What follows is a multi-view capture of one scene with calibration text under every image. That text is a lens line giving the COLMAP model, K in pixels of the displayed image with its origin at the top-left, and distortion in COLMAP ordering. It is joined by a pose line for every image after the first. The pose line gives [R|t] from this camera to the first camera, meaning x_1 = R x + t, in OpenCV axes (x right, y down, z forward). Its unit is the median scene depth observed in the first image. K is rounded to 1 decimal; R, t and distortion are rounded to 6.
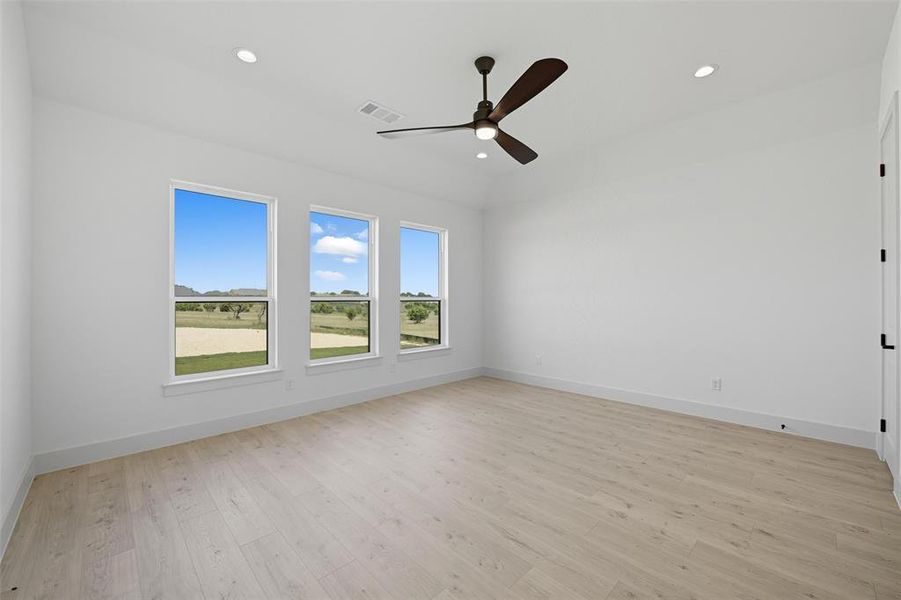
lens RADIAL K [[360.8, 0, 452.3], [0, 360.8, 301.6], [0, 0, 1]] dist [-0.010746, 0.000084]
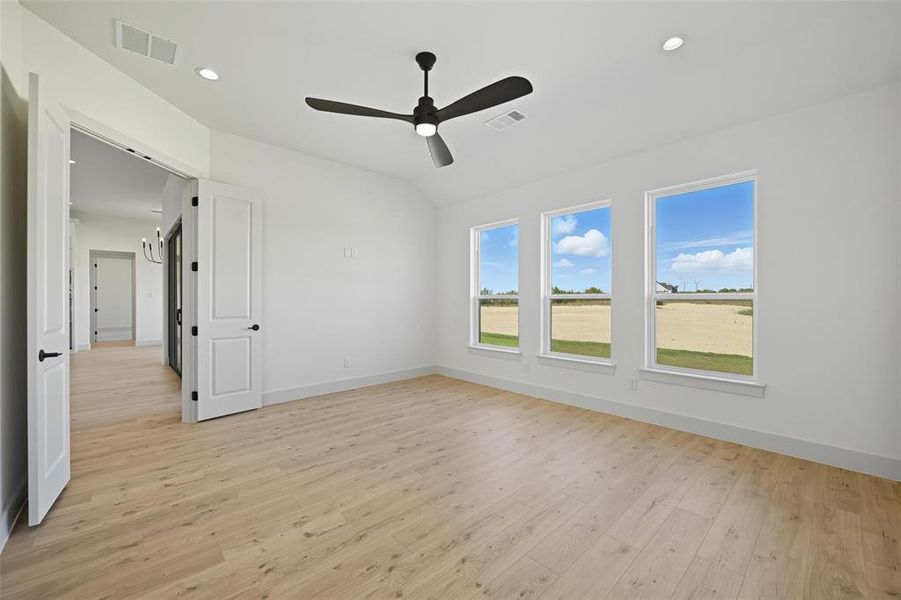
lens RADIAL K [[360.8, 0, 450.8], [0, 360.8, 296.1], [0, 0, 1]] dist [-0.010746, 0.000084]
pose [[-0.032523, -0.002872, -0.999467, 0.753434], [-0.004671, 0.999985, -0.002721, -0.003473], [0.999460, 0.004580, -0.032536, 0.764702]]
